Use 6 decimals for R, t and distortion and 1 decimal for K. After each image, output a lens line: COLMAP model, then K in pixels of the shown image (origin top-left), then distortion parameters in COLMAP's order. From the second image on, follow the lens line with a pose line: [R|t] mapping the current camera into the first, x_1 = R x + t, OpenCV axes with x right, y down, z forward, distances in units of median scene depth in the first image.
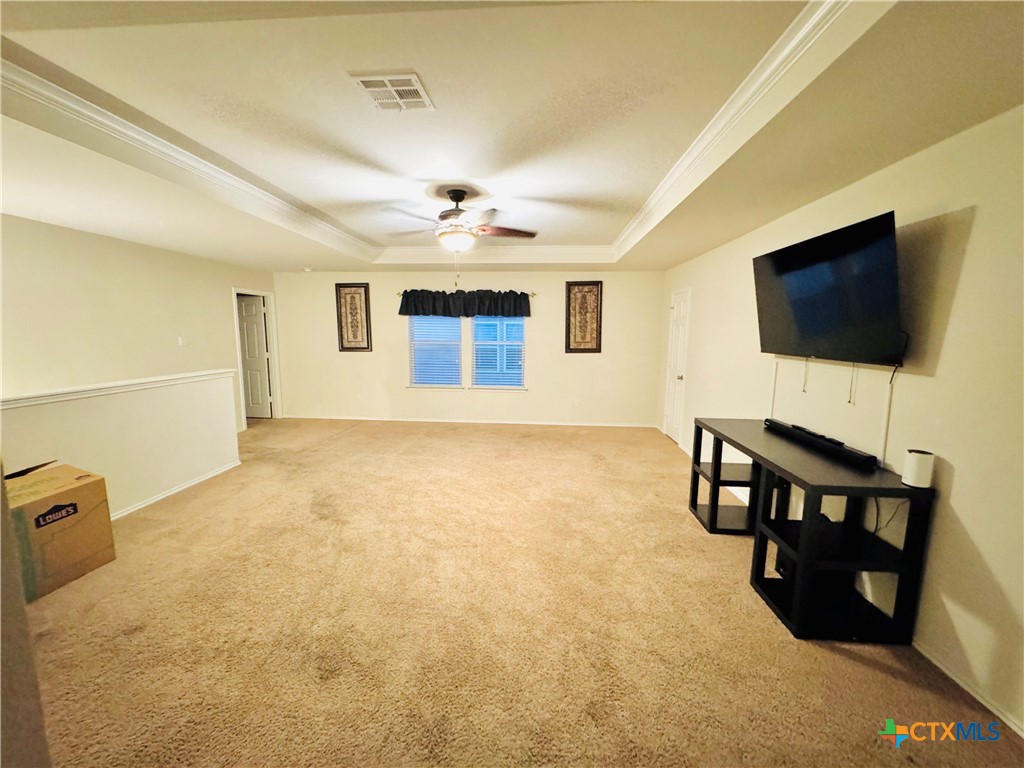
lens RADIAL K [[407.3, 0, 512.0], [0, 407.3, 384.0], [0, 0, 1]] dist [-0.002259, -0.000141]
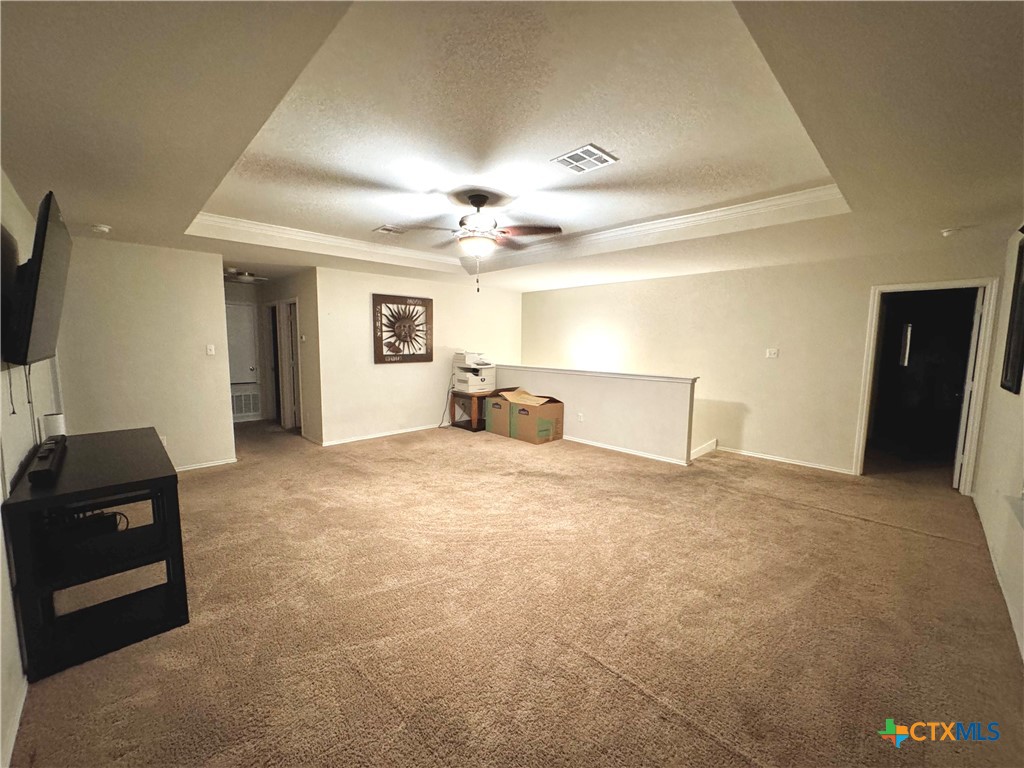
lens RADIAL K [[407.3, 0, 512.0], [0, 407.3, 384.0], [0, 0, 1]] dist [-0.002259, -0.000141]
pose [[-0.654046, 0.066281, -0.753546, 0.585791], [-0.114052, 0.976126, 0.184850, -0.219545], [0.747808, 0.206844, -0.630872, 1.769418]]
